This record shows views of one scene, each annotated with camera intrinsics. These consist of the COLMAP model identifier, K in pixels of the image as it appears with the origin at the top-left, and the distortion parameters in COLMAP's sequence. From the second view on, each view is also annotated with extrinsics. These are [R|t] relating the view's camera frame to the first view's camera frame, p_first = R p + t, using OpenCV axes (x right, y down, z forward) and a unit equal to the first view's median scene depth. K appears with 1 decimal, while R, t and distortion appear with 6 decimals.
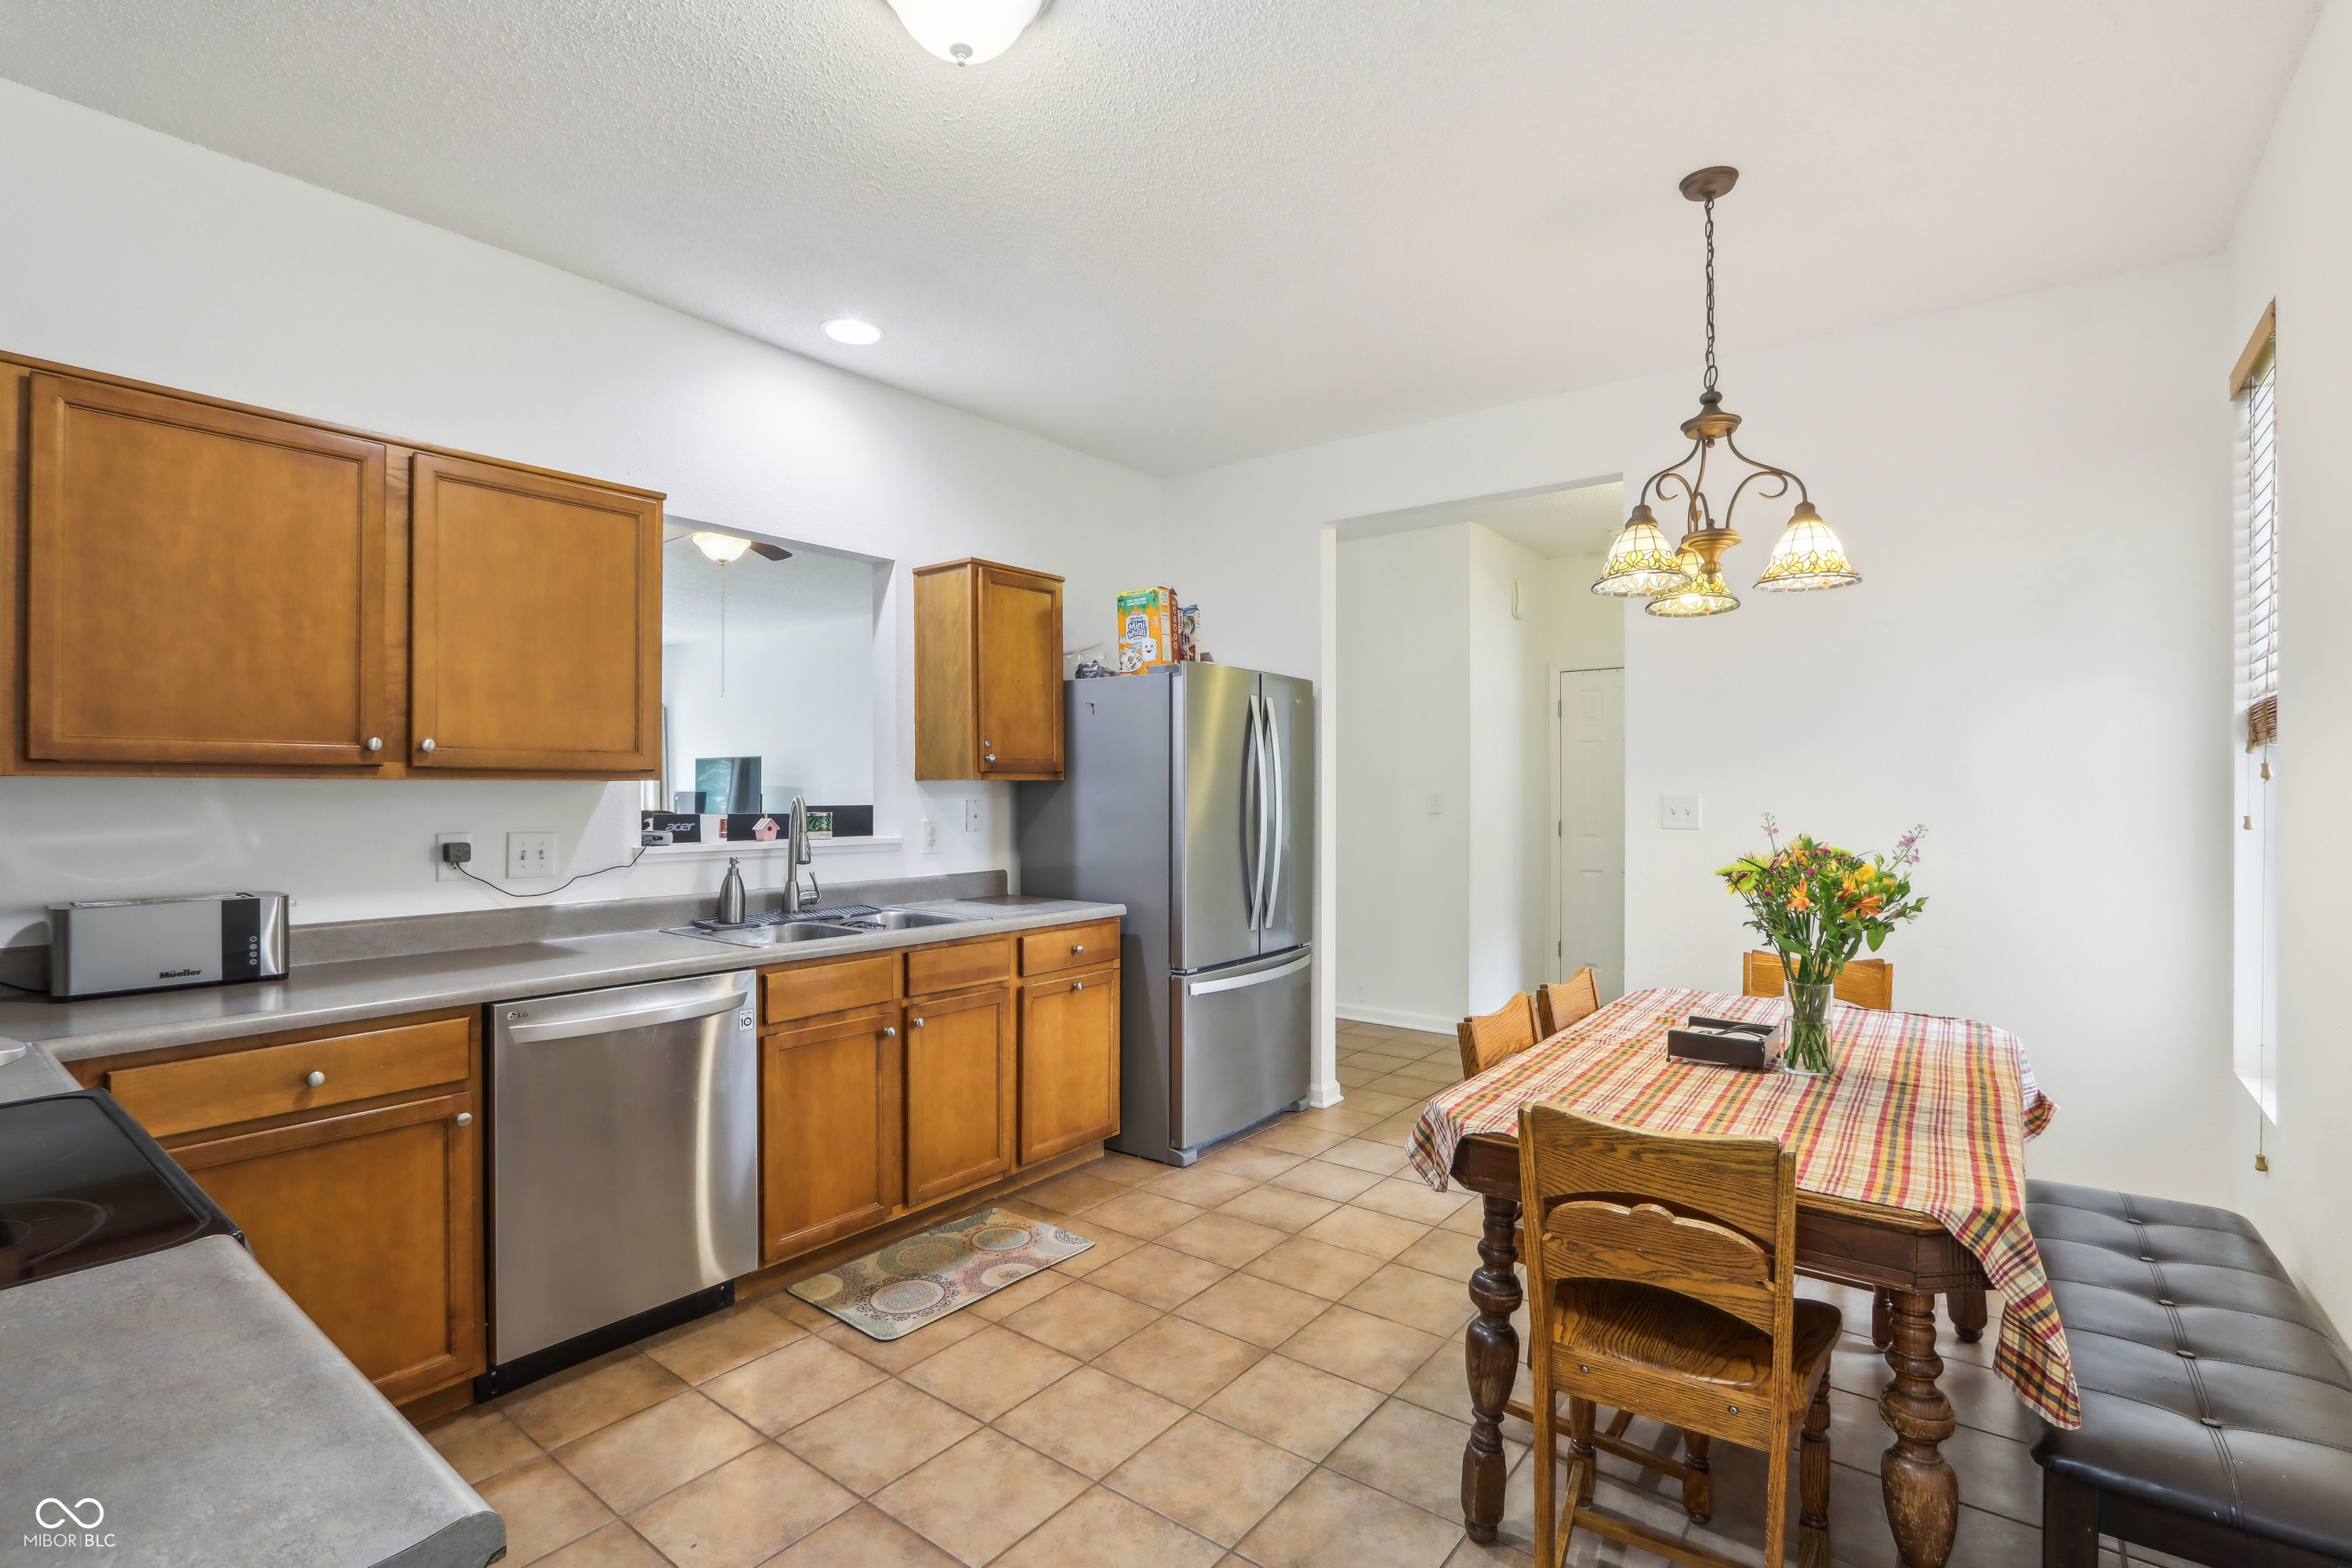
lens RADIAL K [[1097.0, 0, 1171.5], [0, 1097.0, 789.1], [0, 0, 1]] dist [-0.024826, 0.006260]
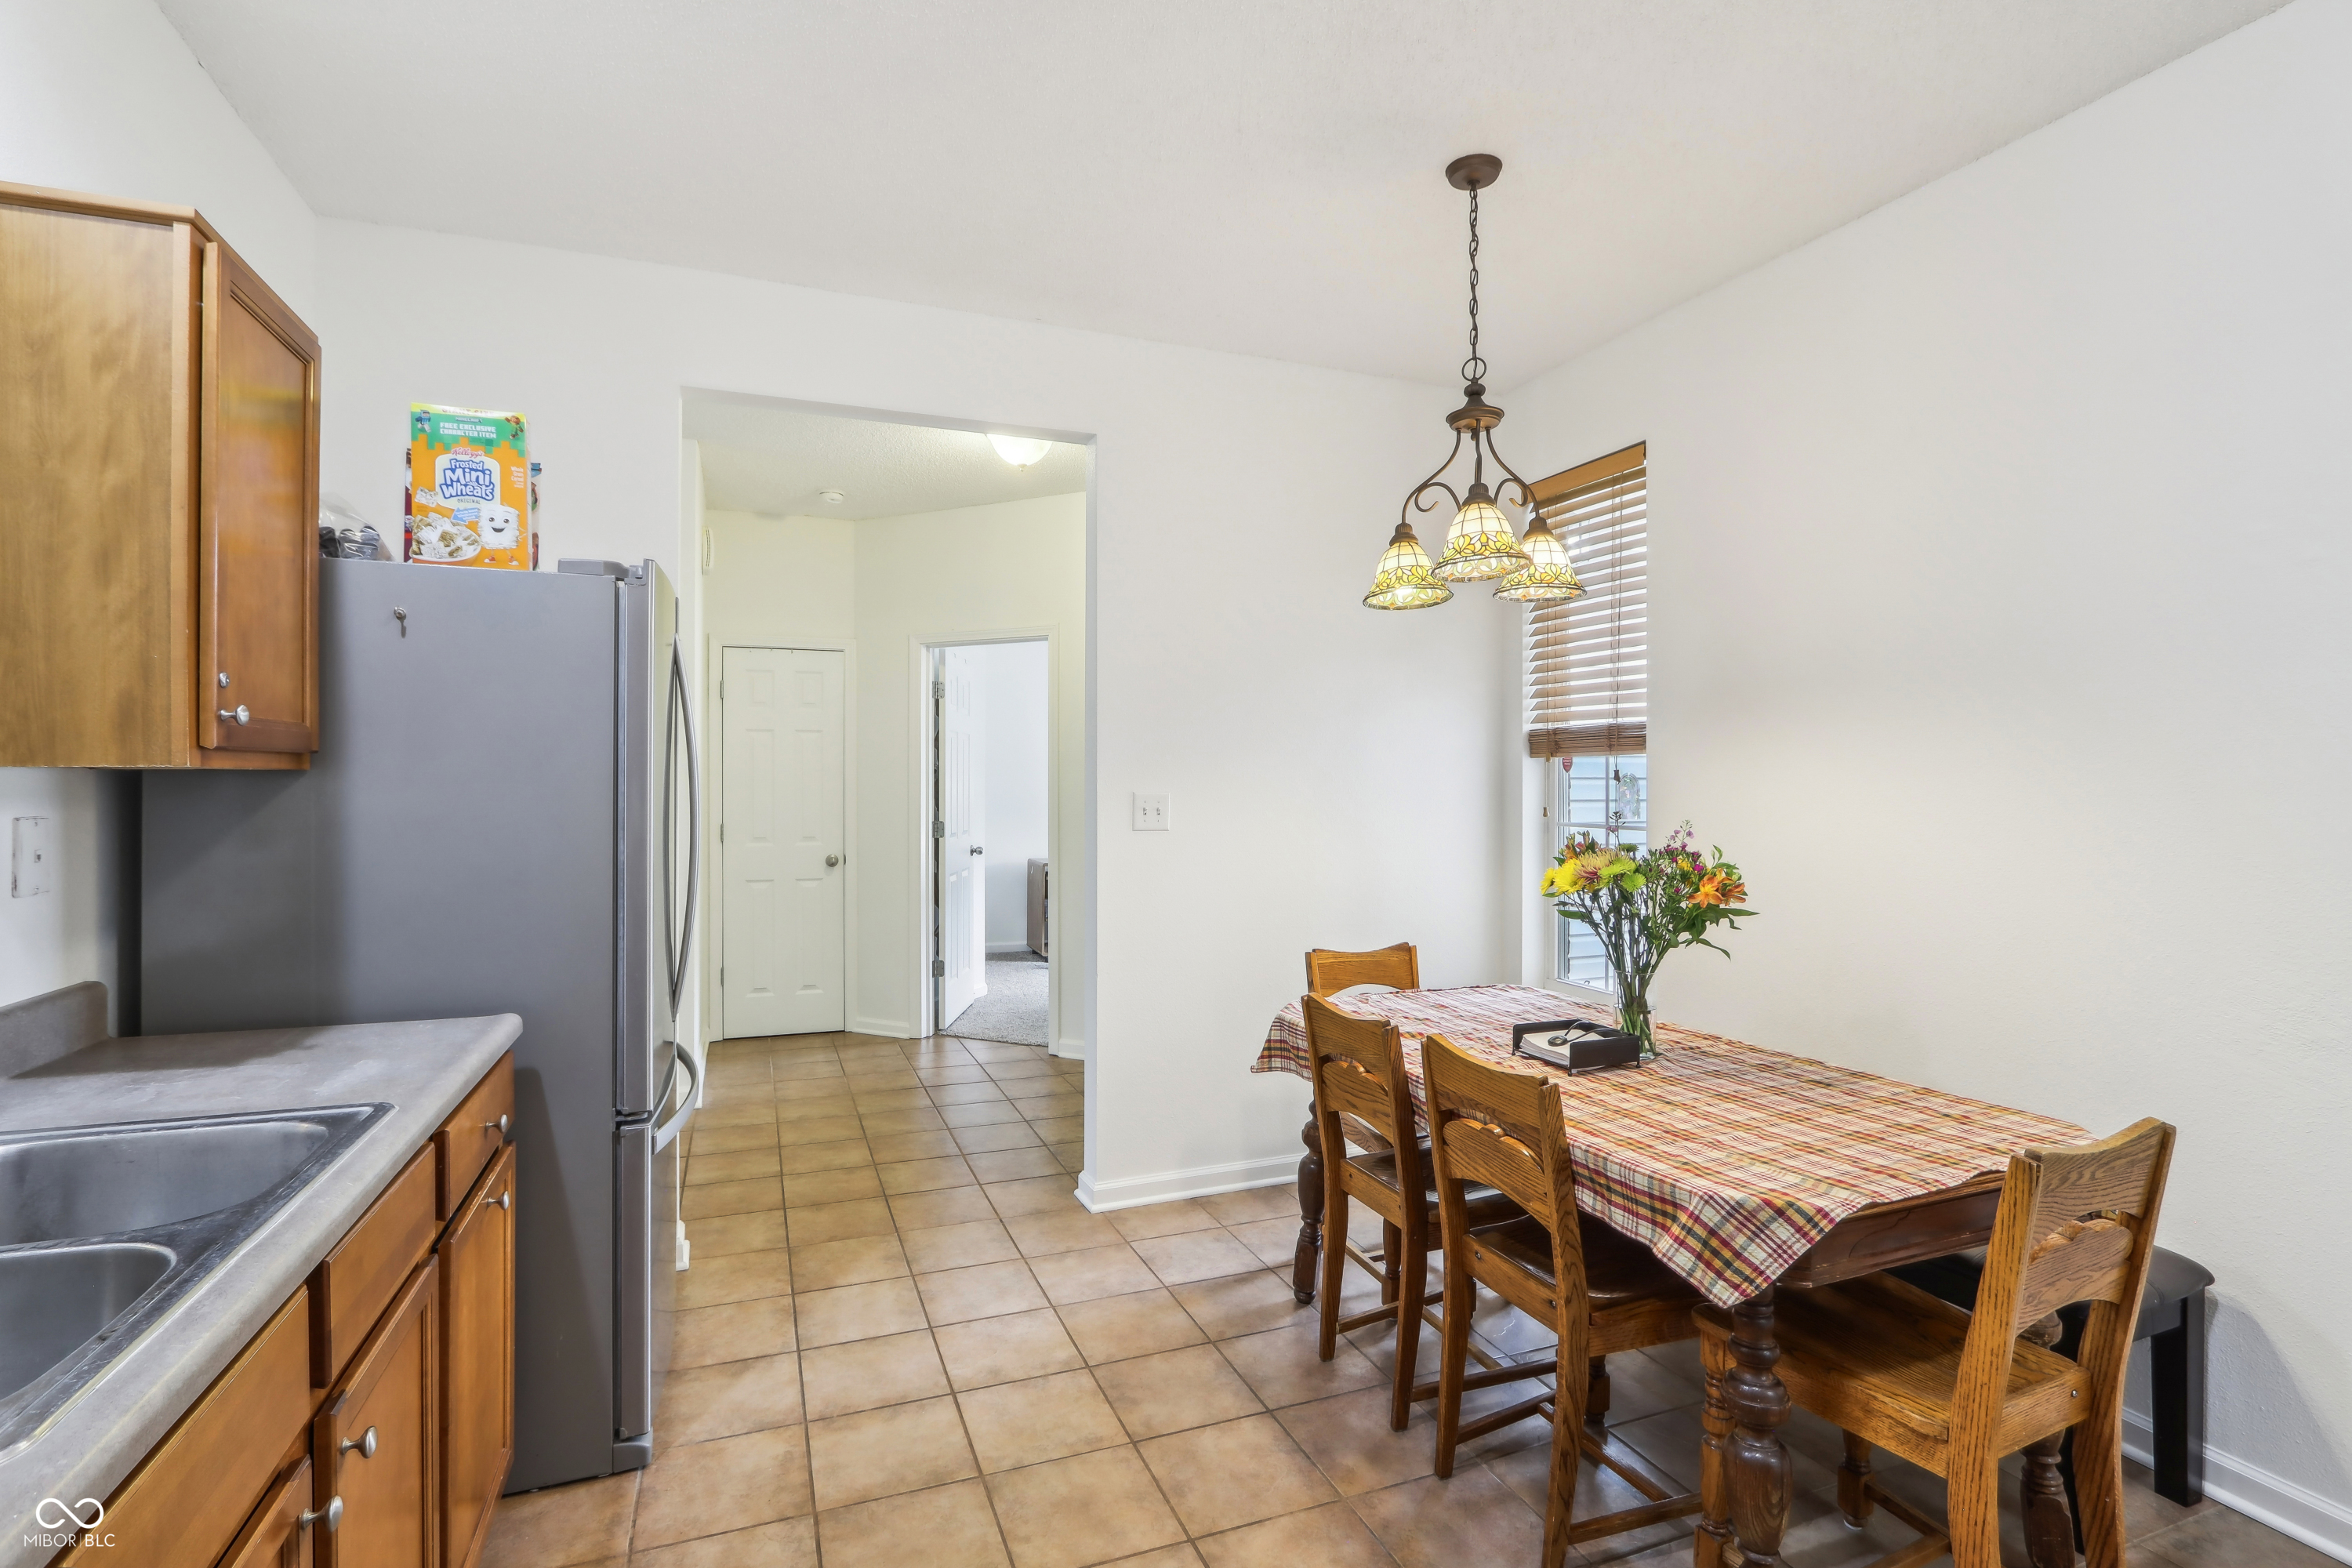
lens RADIAL K [[1097.0, 0, 1178.8], [0, 1097.0, 779.2], [0, 0, 1]] dist [-0.024826, 0.006260]
pose [[0.517927, 0.004149, 0.855415, -0.423452], [-0.001218, 0.999991, -0.004113, -0.004252], [-0.855424, 0.001088, 0.517928, 0.629878]]
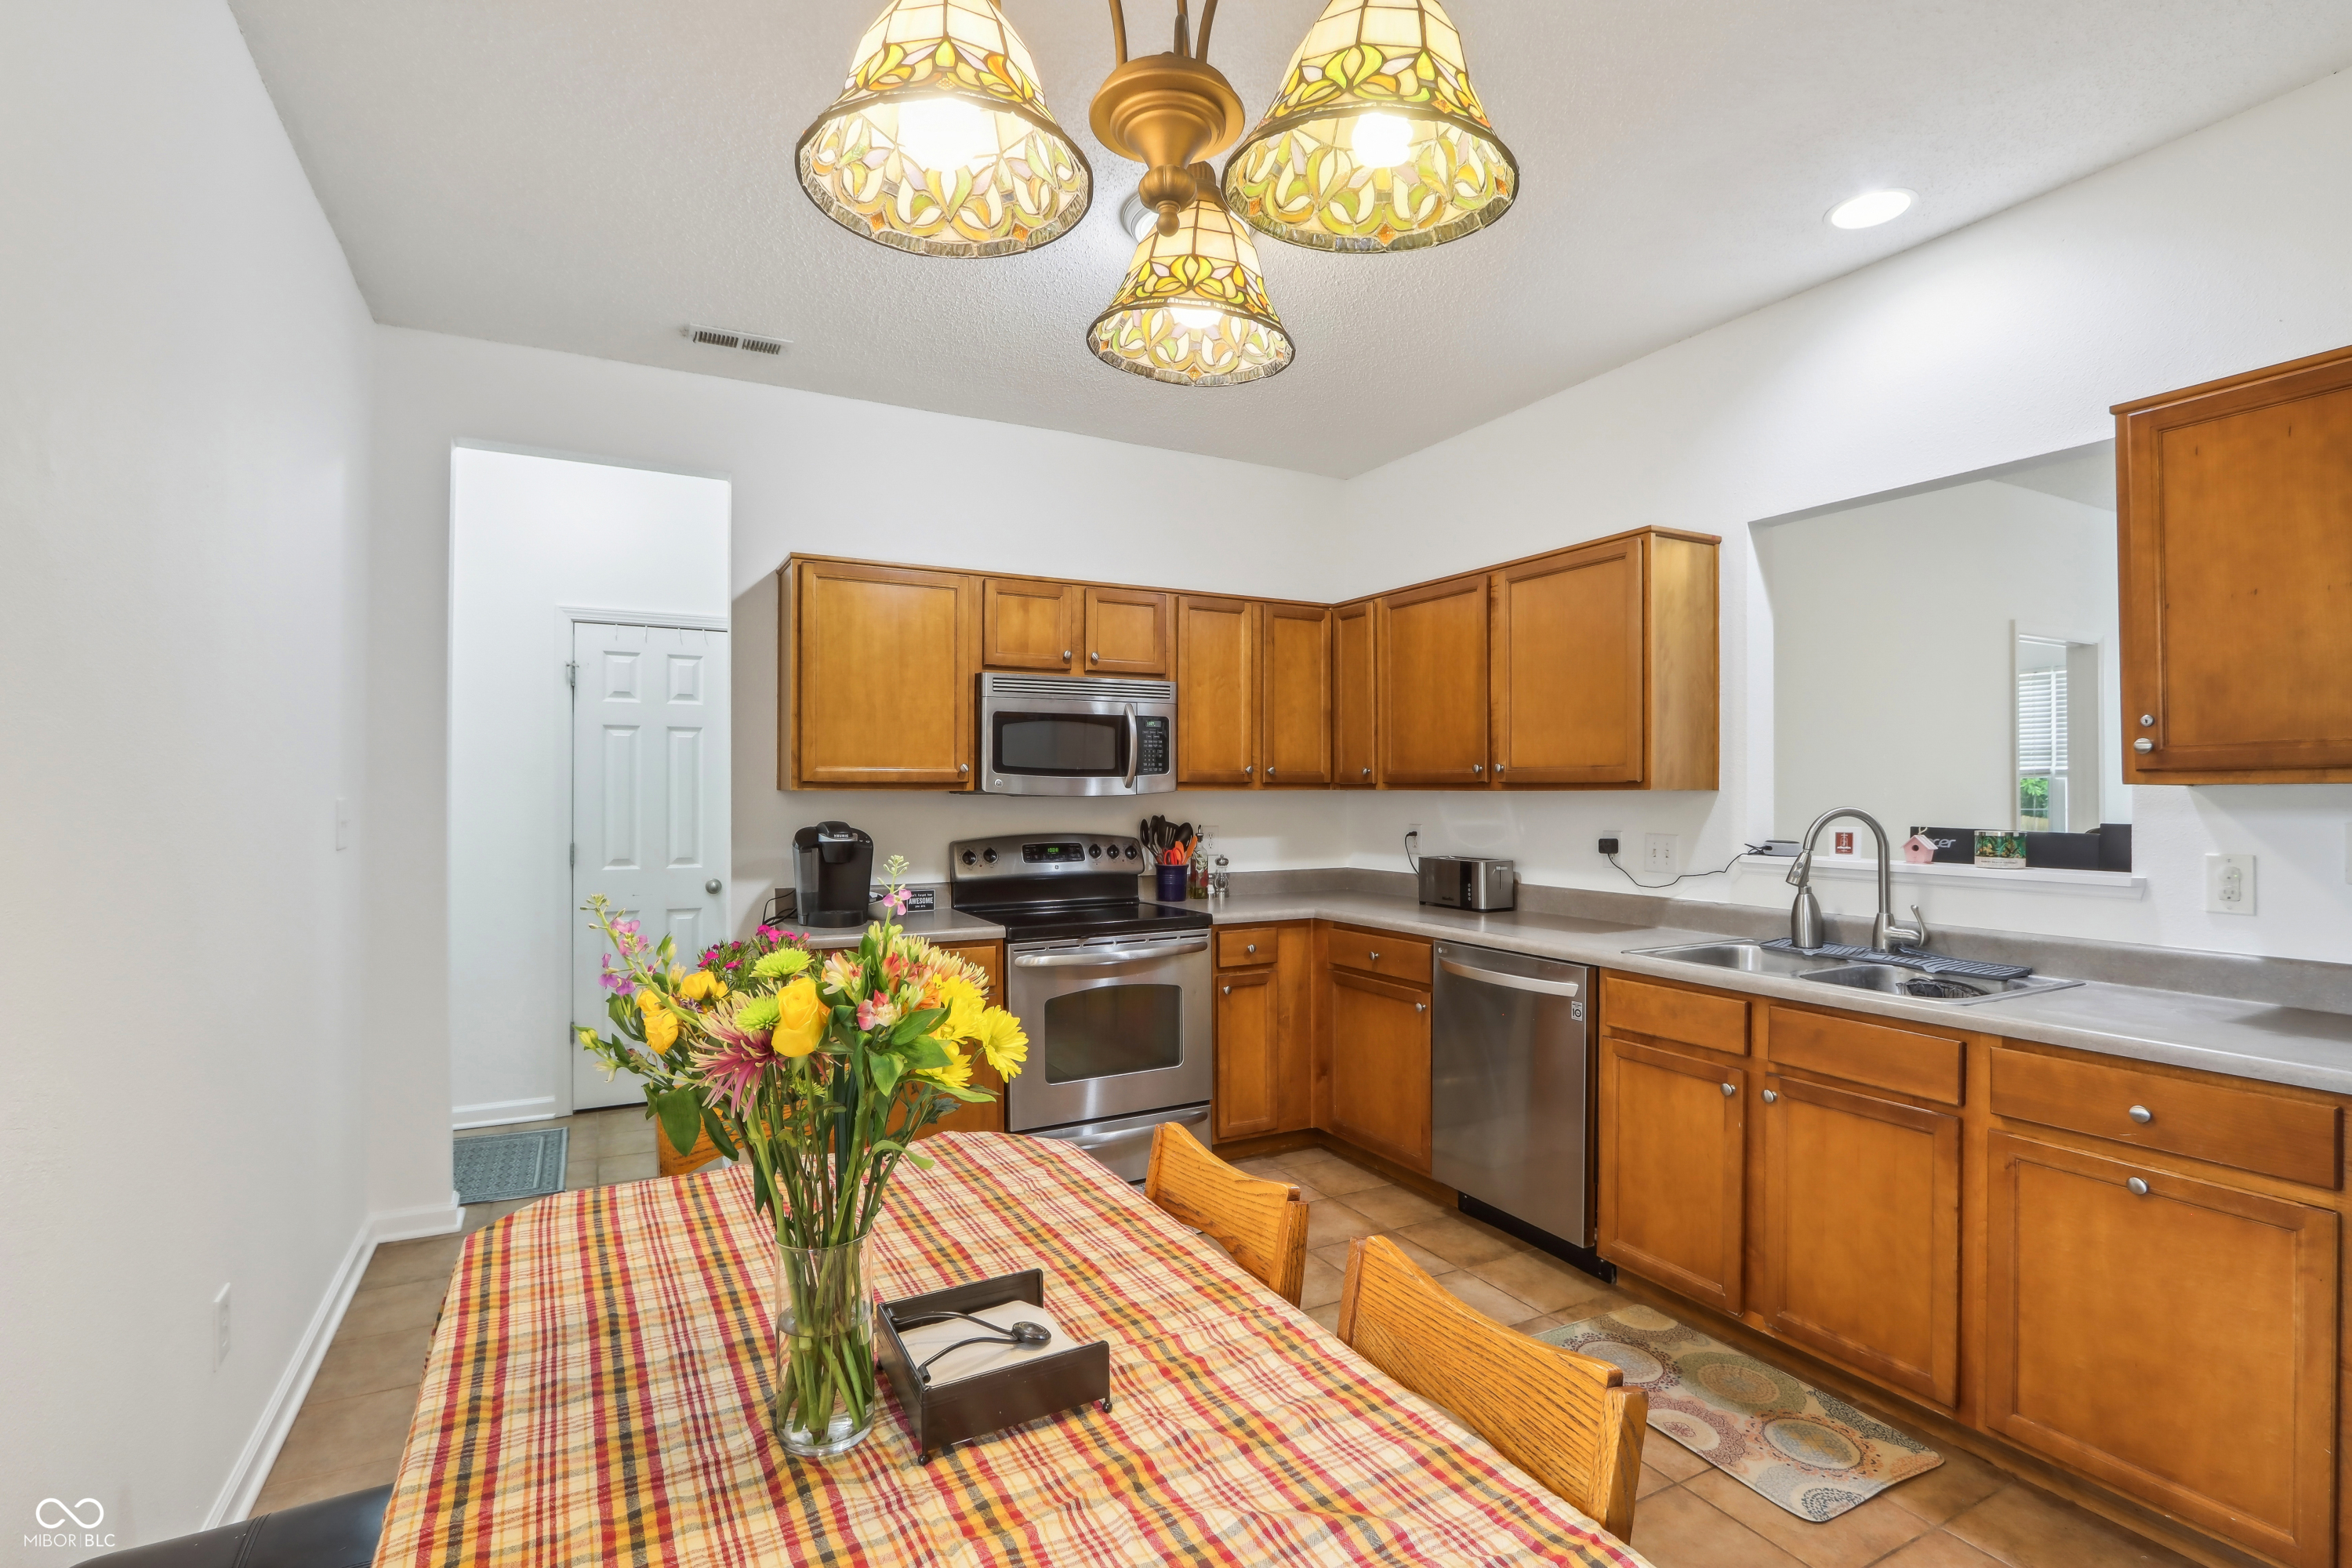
lens RADIAL K [[1097.0, 0, 1153.3], [0, 1097.0, 781.5], [0, 0, 1]] dist [-0.024826, 0.006260]
pose [[-0.428410, -0.008224, -0.903547, 0.715509], [-0.000345, 0.999960, -0.008938, -0.006398], [0.903584, -0.003517, -0.428396, 1.004607]]
